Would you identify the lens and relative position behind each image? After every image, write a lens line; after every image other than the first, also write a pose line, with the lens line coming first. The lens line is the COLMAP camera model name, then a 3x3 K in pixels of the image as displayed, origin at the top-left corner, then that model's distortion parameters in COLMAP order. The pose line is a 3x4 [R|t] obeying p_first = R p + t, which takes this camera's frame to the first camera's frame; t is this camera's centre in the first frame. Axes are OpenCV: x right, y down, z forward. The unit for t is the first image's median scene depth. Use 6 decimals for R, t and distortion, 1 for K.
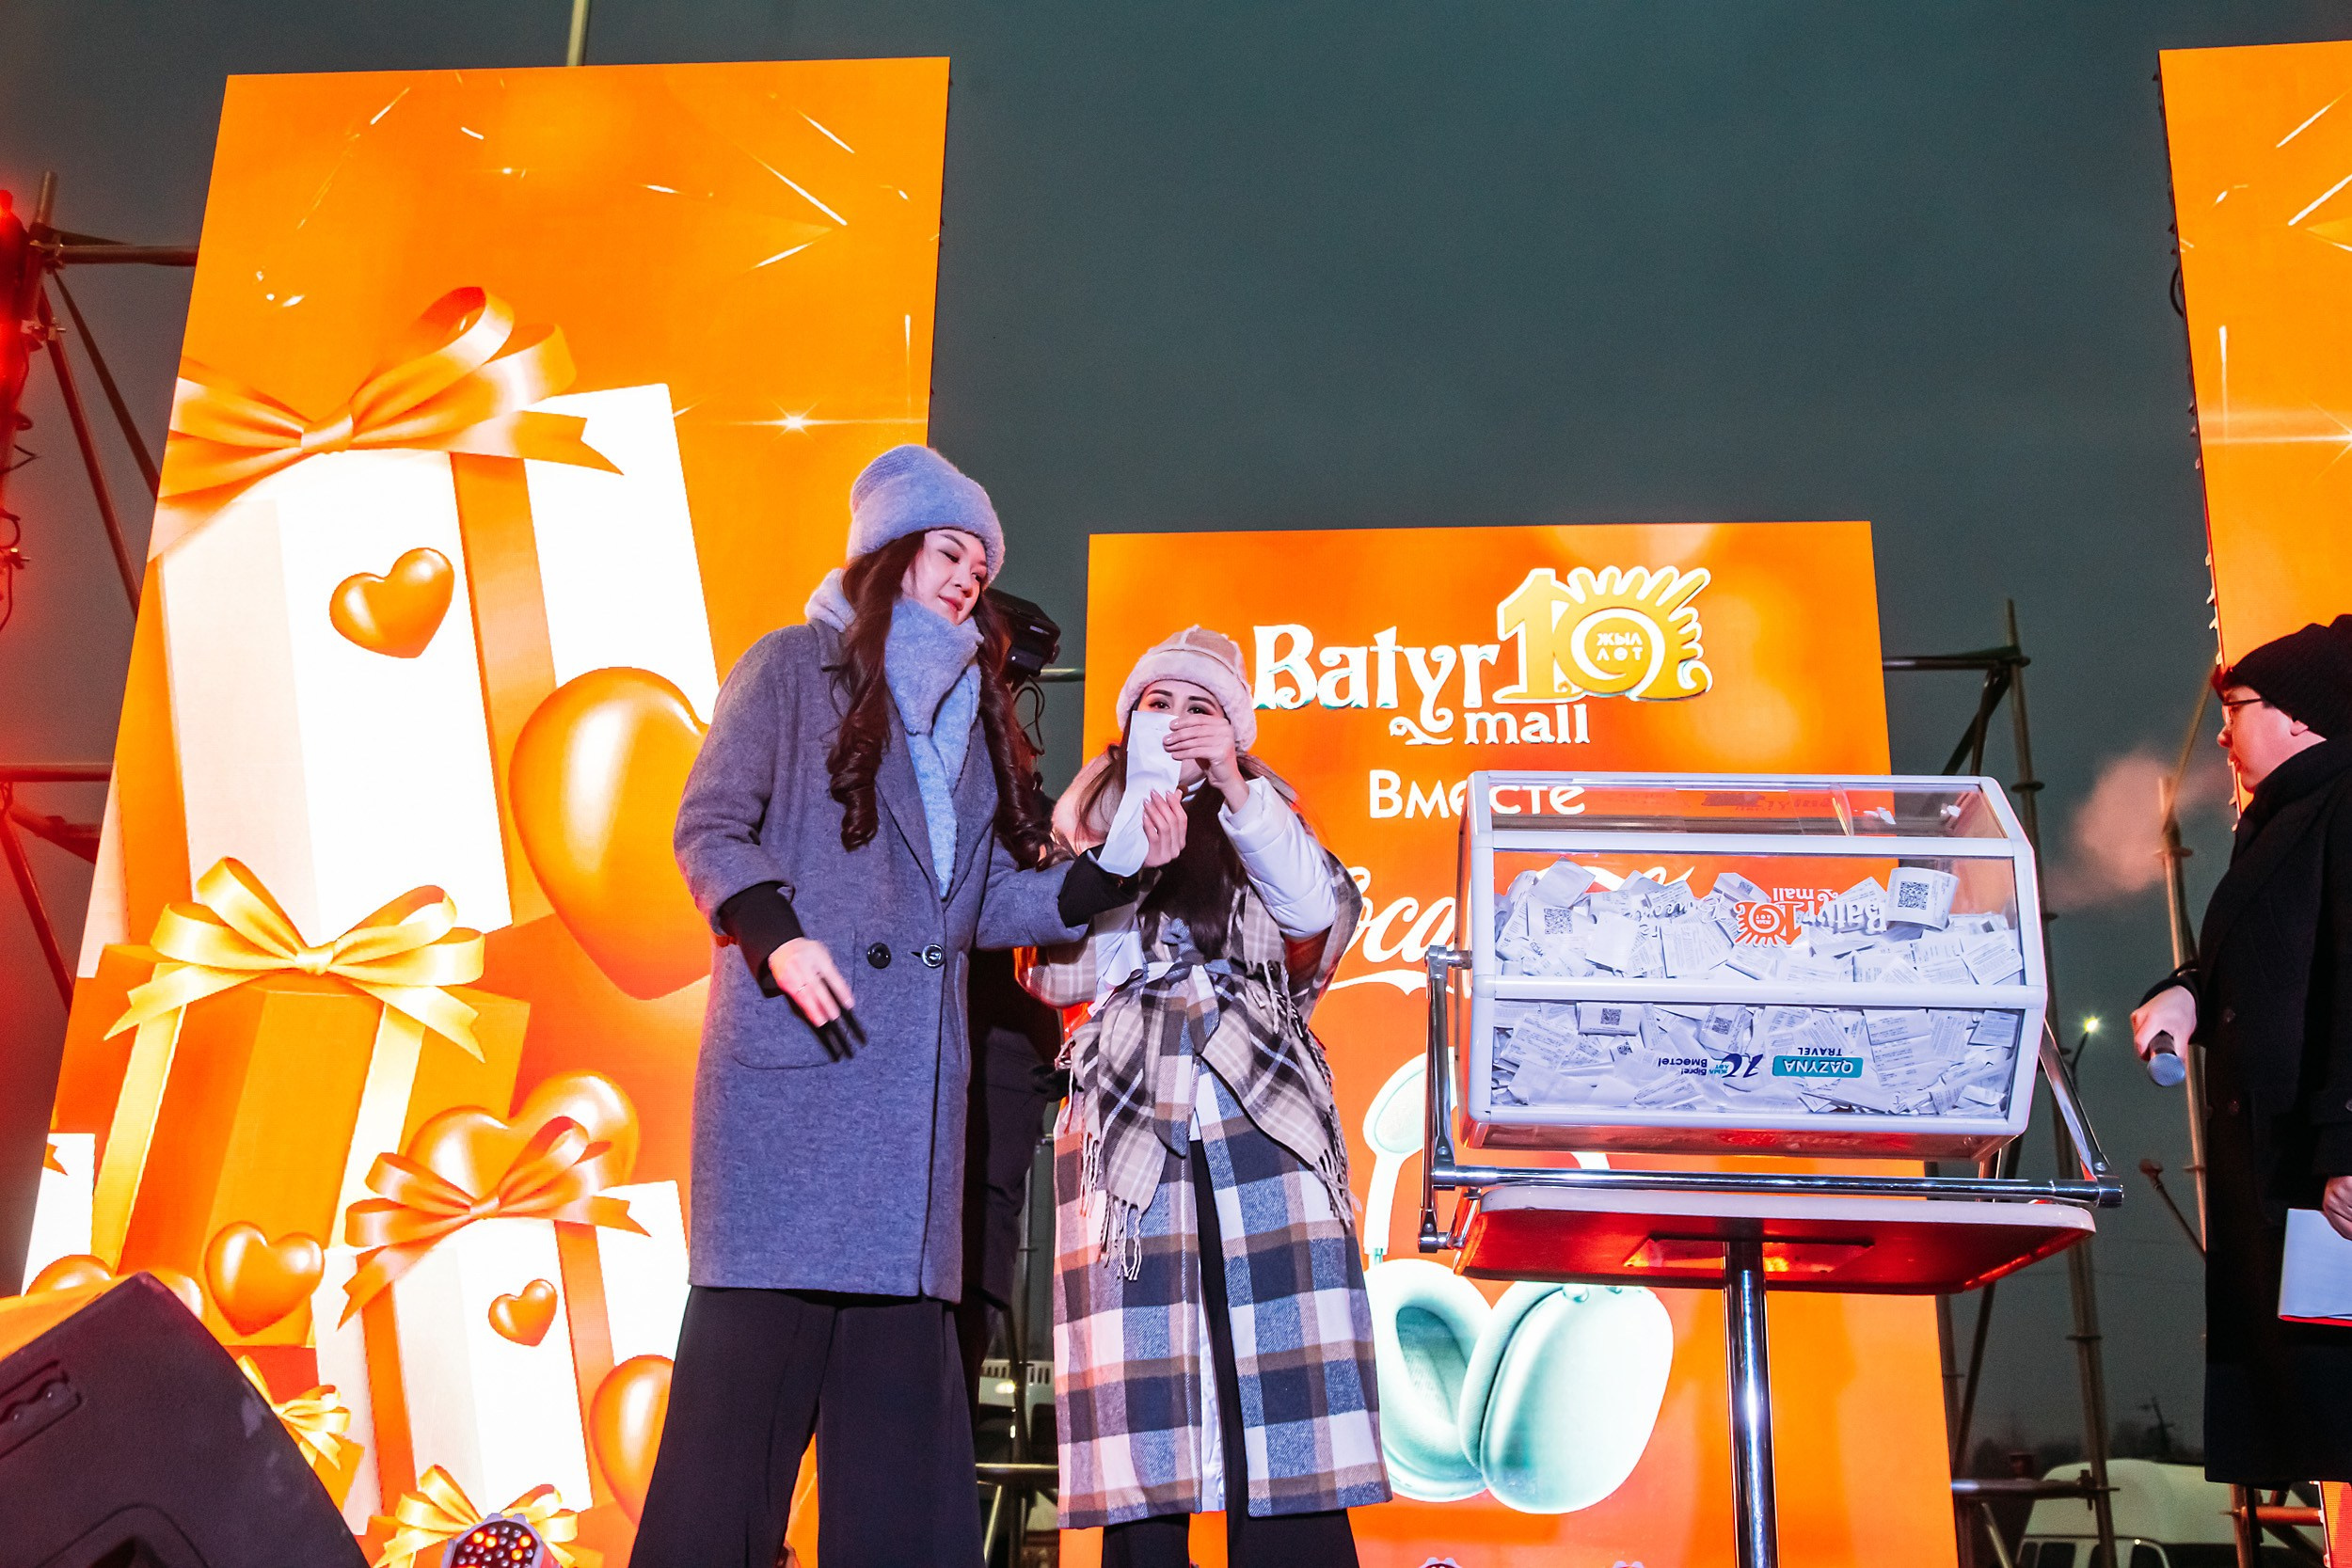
lens RADIAL K [[2372.3, 0, 1173.3], [0, 2372.3, 755.0], [0, 0, 1]] dist [-0.043583, 0.003446]
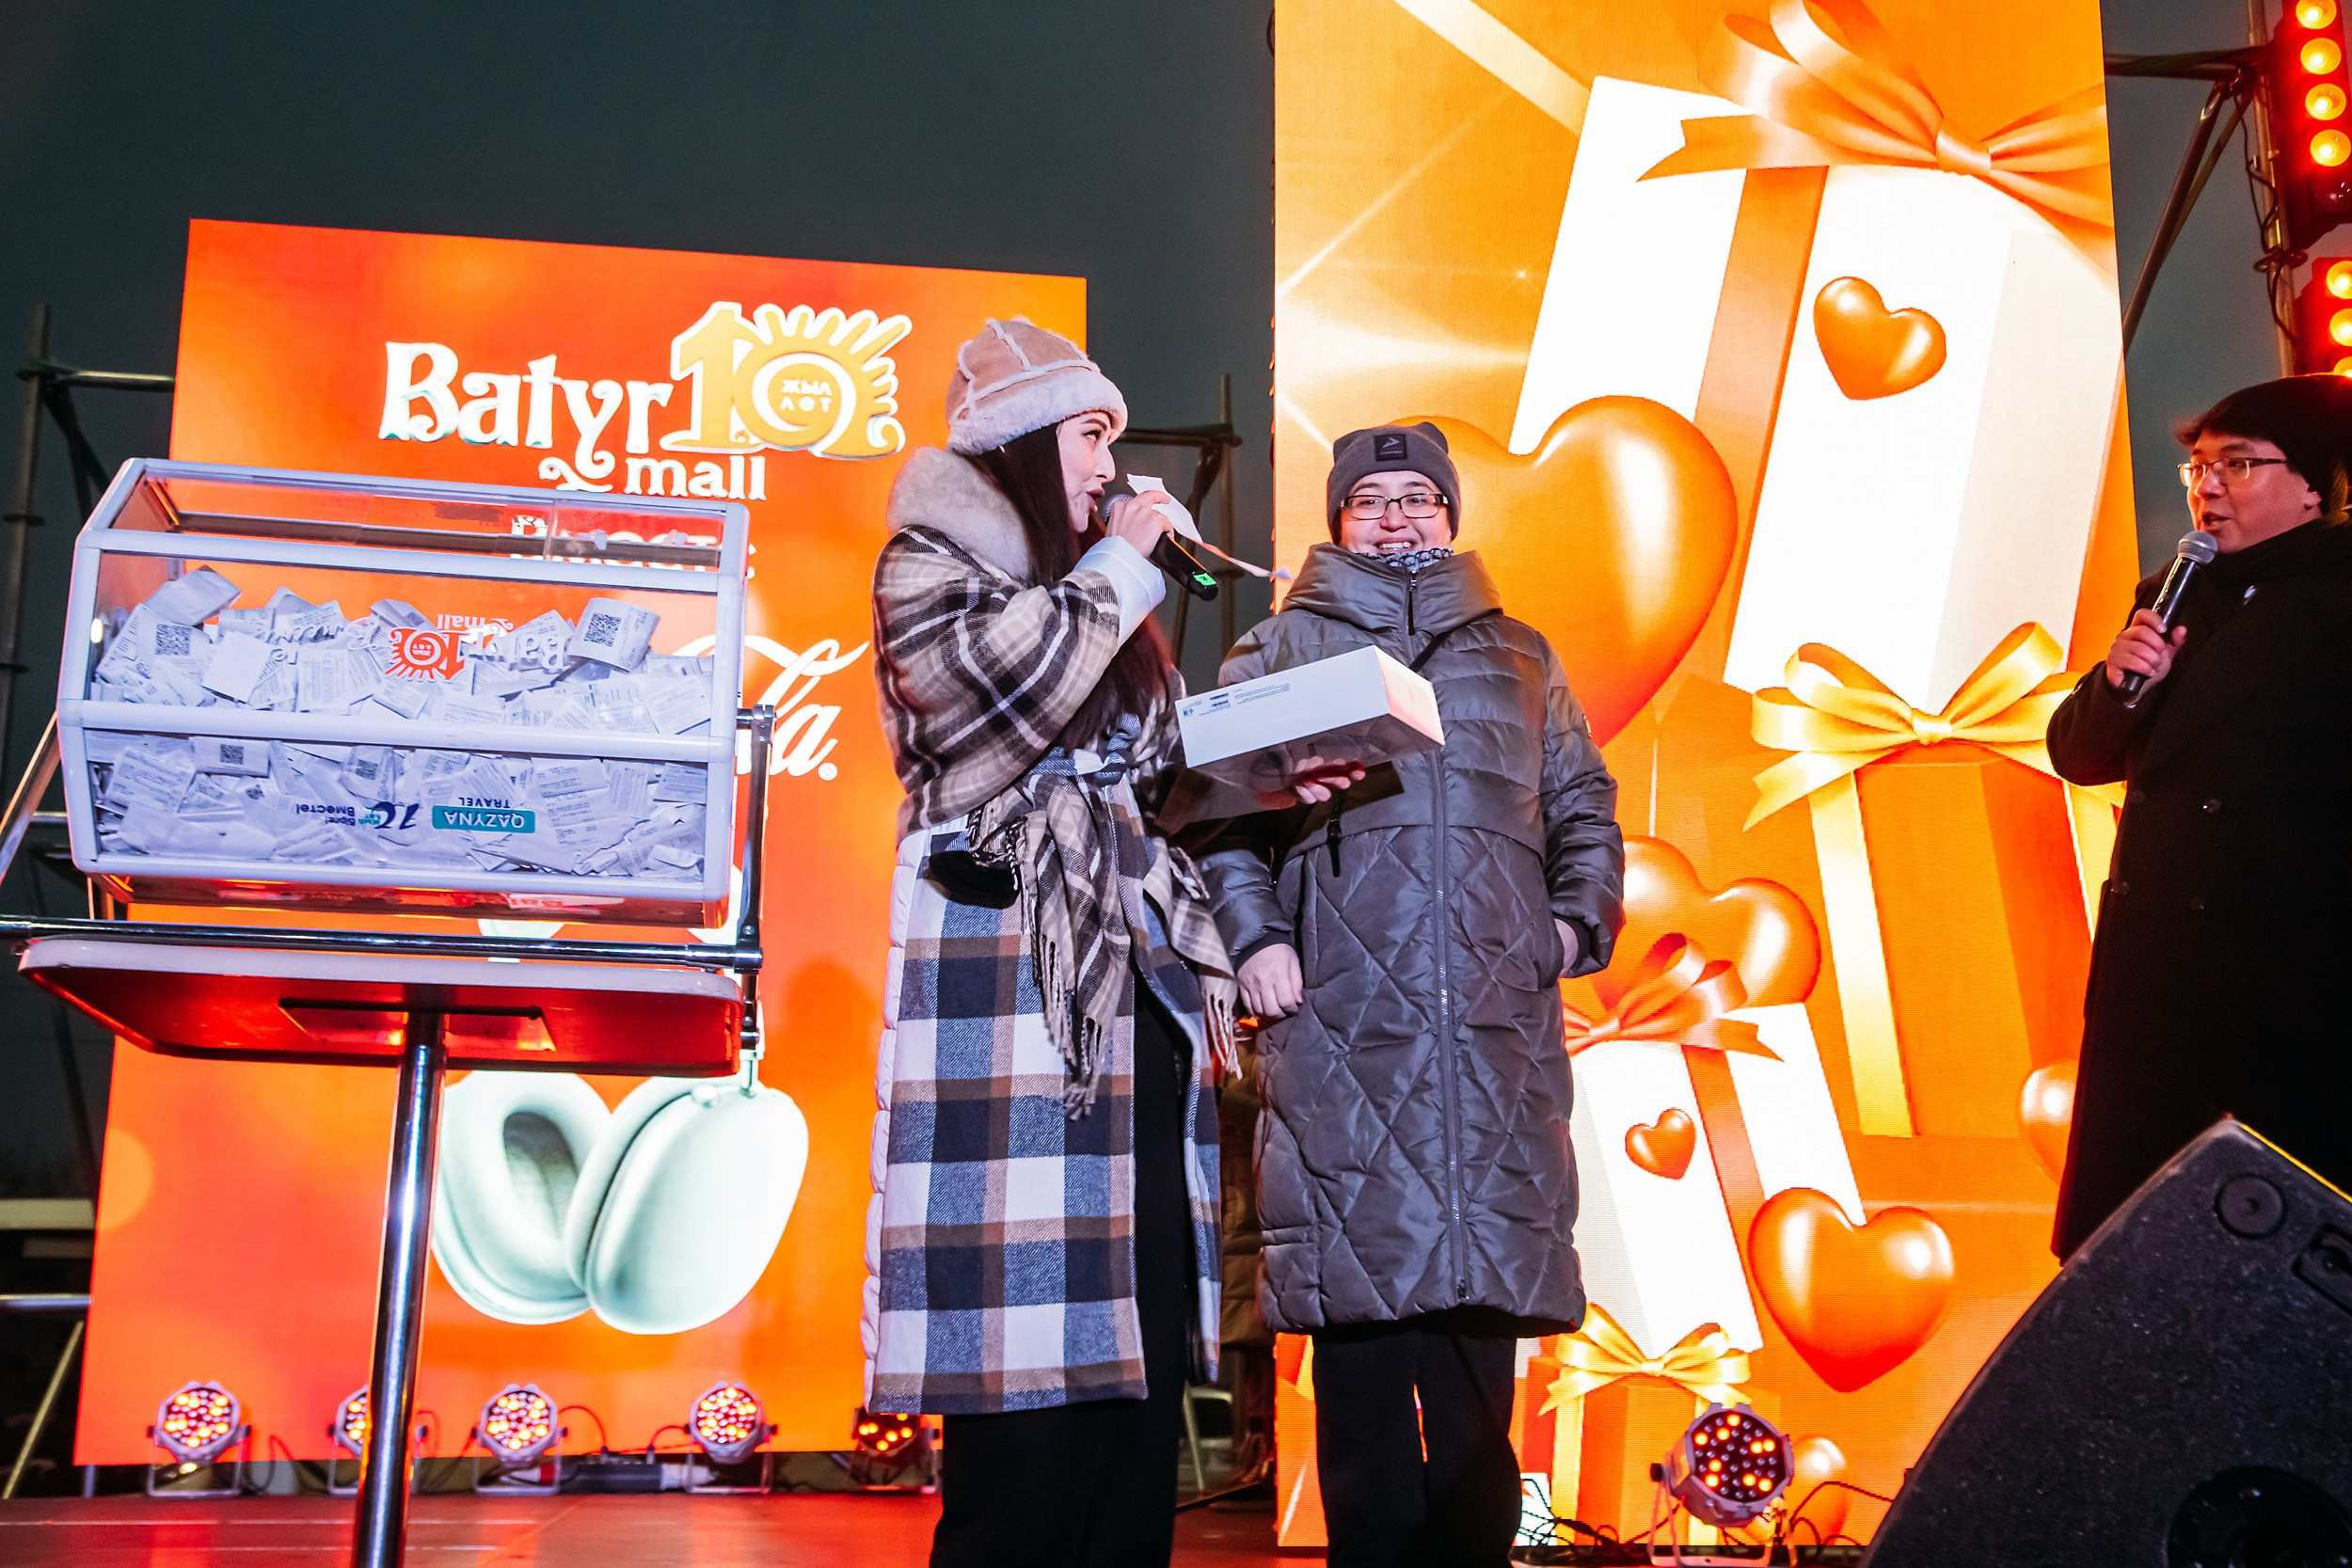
lens RADIAL K [[2573.2, 0, 1179.3], [0, 2573.2, 755.8], [0, 0, 1]] dist [0.050594, 0.035532]
pose [[0.972298, 0.035814, 0.230986, 0.108117], [-0.055403, 0.995343, 0.078886, 0.005831], [-0.227085, -0.089498, 0.969754, -0.001918]]
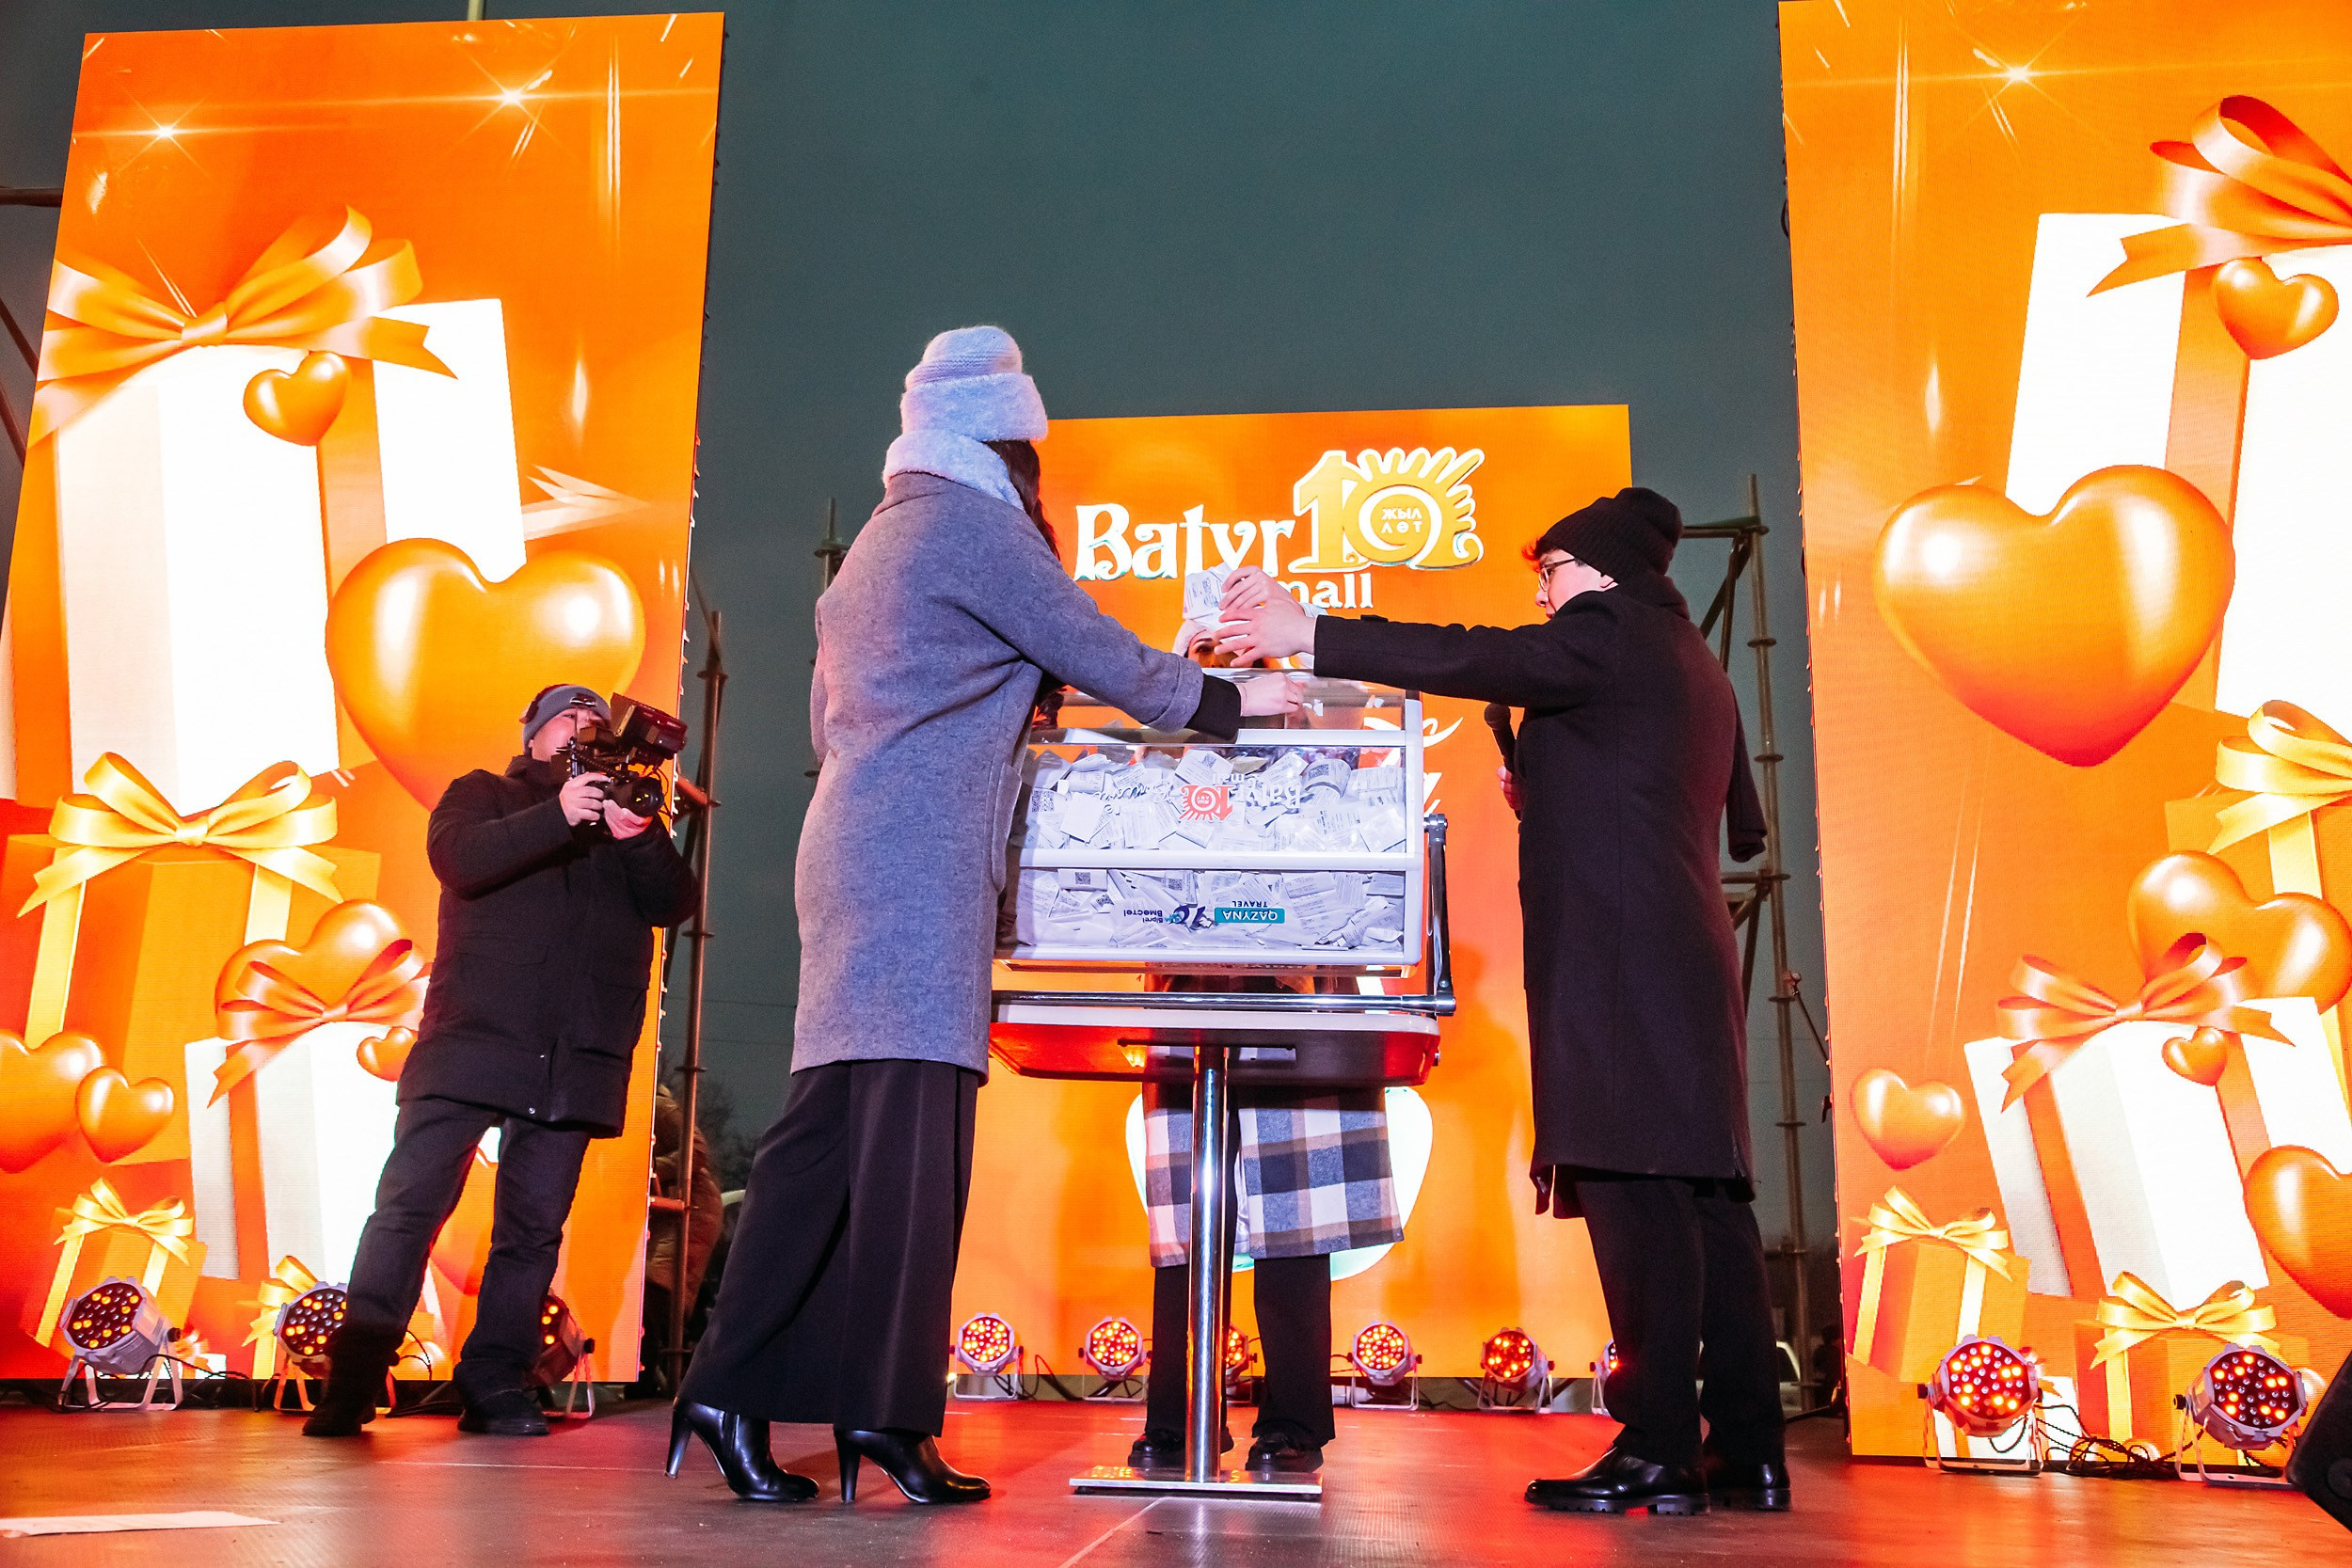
lens RADIAL K [[2251.5, 0, 1160.9], [0, 2251.5, 773.5], [0, 0, 1]] dist [-0.010946, 0.025045]
pose [[0.999920, -0.010747, -0.006662, 0.083826], [0.011253, 0.996635, 0.081196, -0.015035], [0.005767, -0.081264, 0.996676, -0.069148]]
